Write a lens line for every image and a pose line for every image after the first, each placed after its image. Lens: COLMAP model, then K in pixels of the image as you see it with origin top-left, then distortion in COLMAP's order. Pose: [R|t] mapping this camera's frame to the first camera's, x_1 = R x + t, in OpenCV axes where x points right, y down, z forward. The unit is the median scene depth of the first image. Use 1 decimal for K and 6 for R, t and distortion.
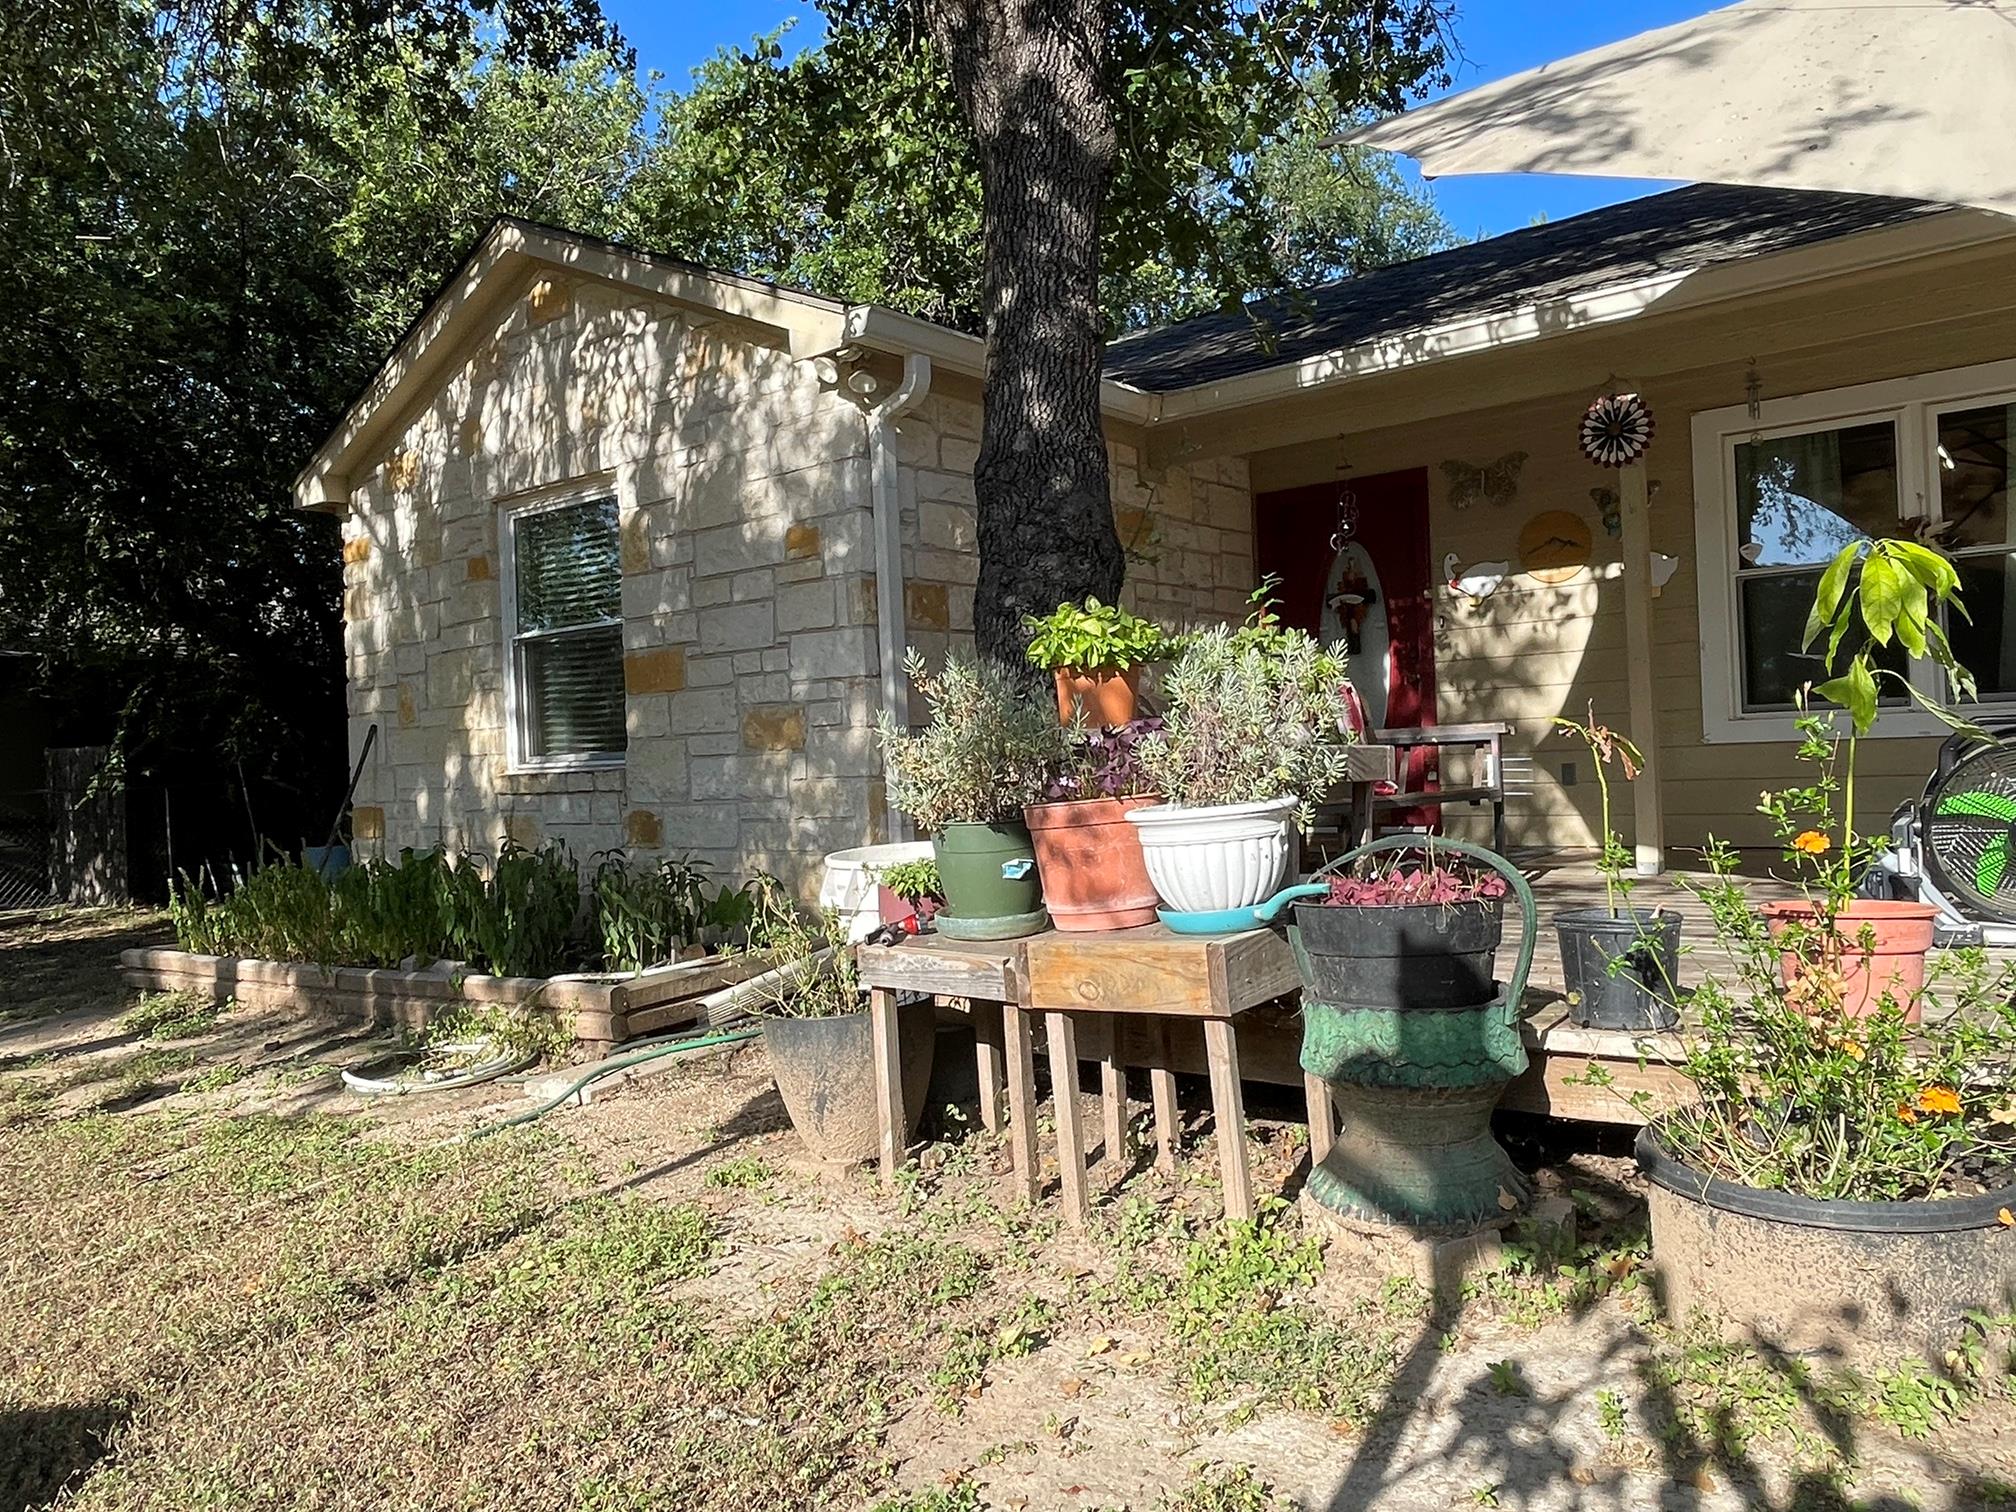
lens RADIAL K [[1400.0, 0, 1008.0], [0, 1400.0, 756.0], [0, 0, 1]] dist [0.006576, 0.001290]
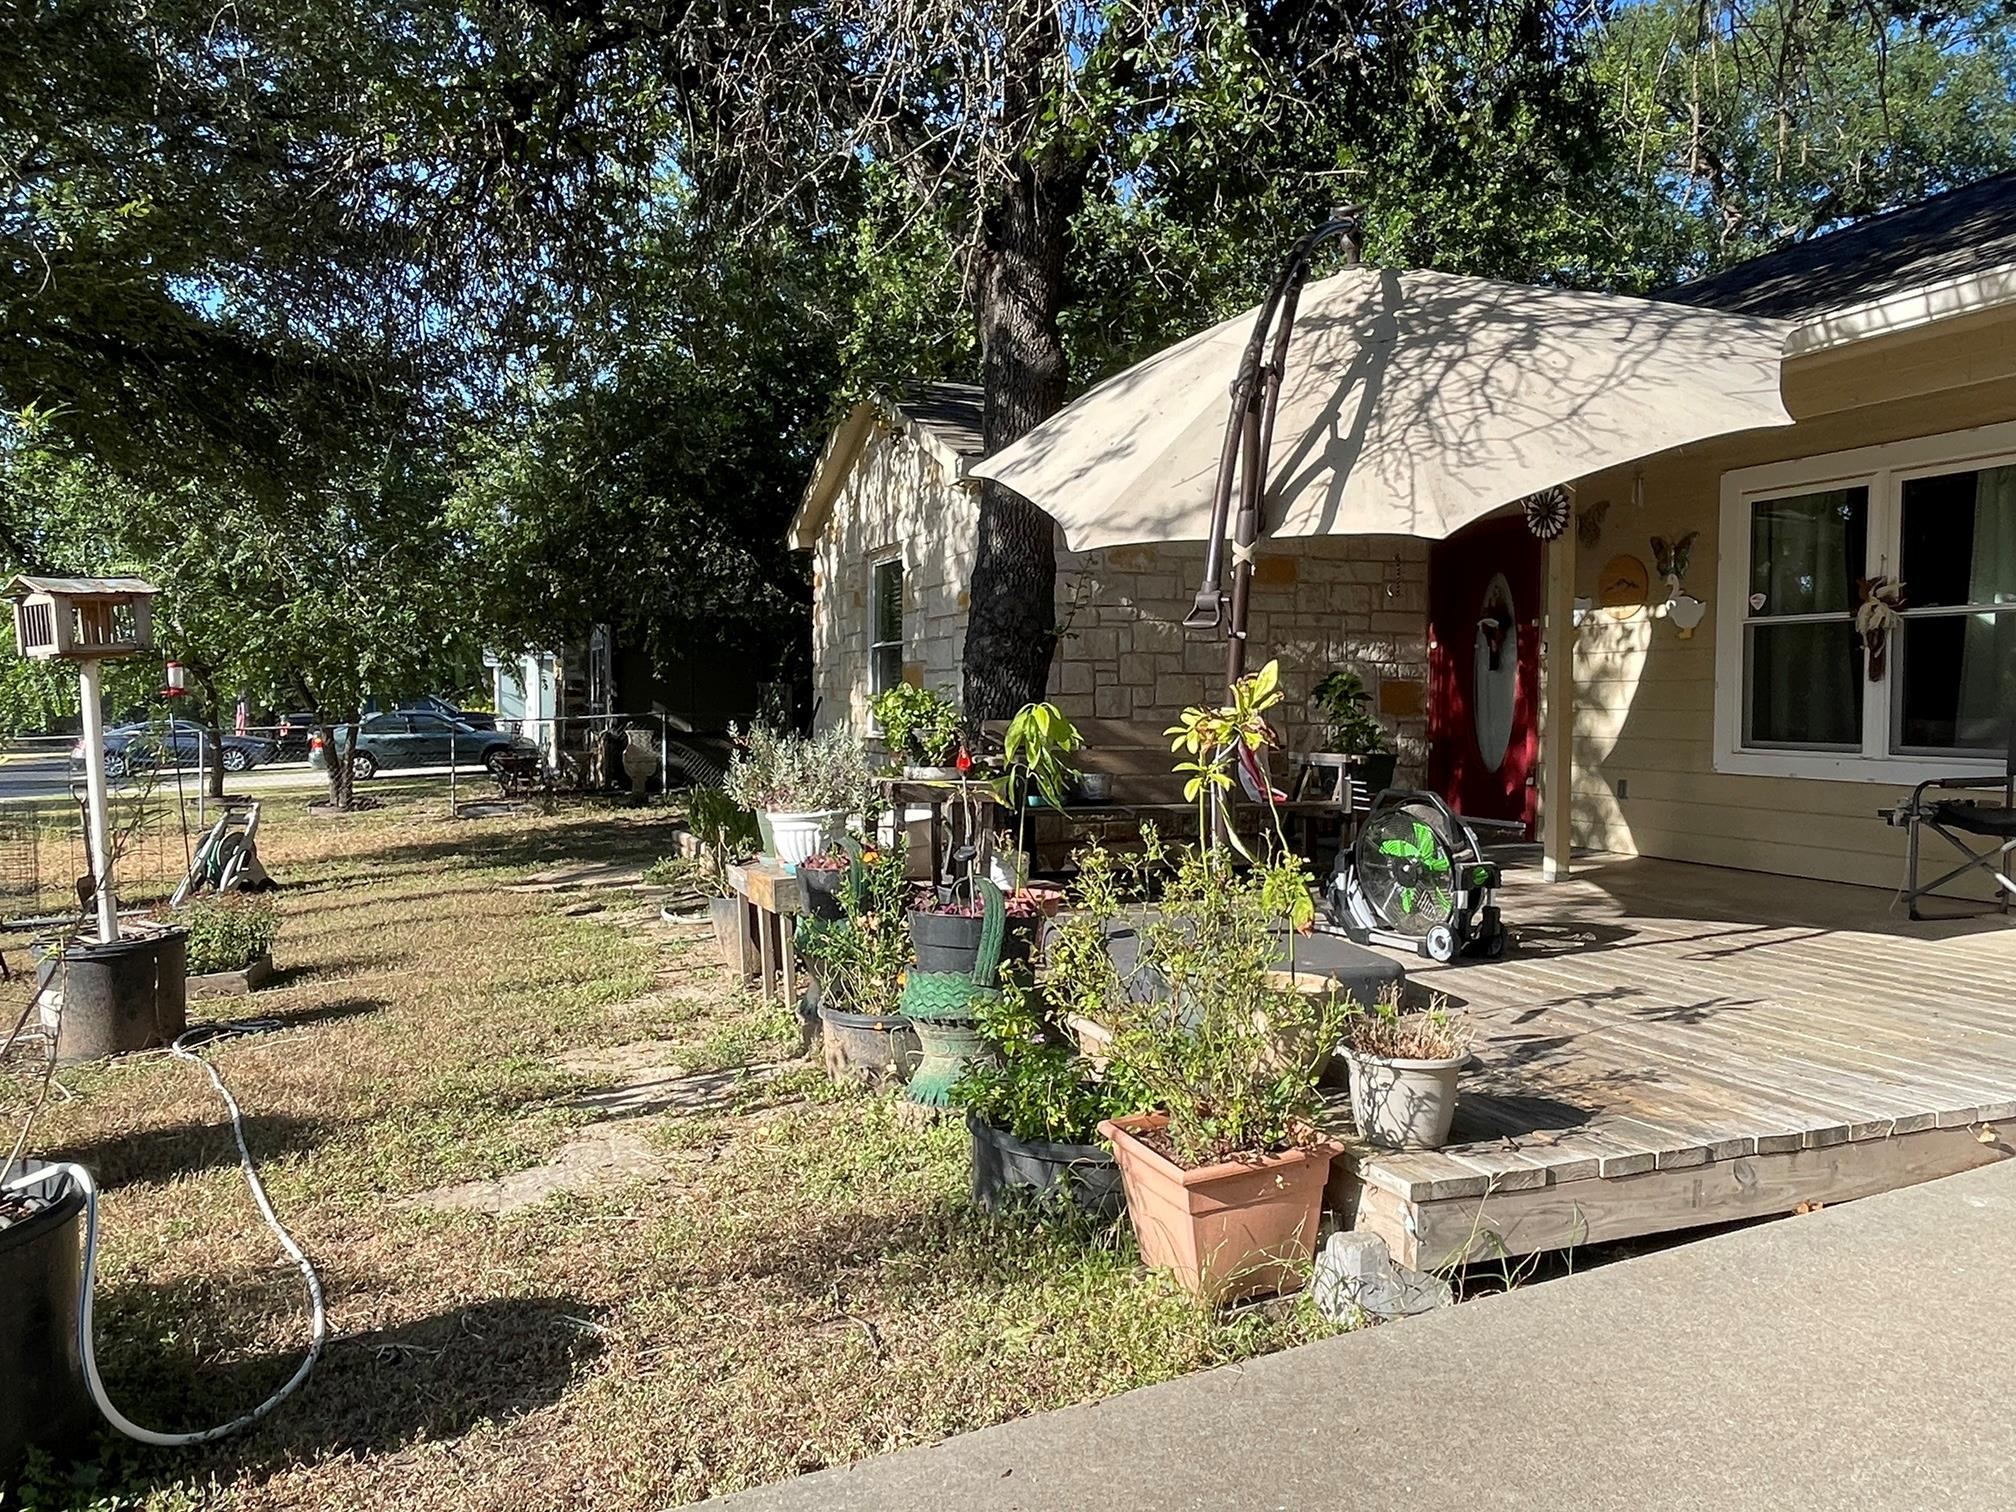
lens RADIAL K [[1400.0, 0, 1008.0], [0, 1400.0, 756.0], [0, 0, 1]] dist [0.006576, 0.001290]
pose [[0.863336, 0.062639, -0.500727, 0.535554], [-0.032870, 0.997139, 0.068064, -0.073779], [0.503559, -0.042303, 0.862925, -0.228915]]
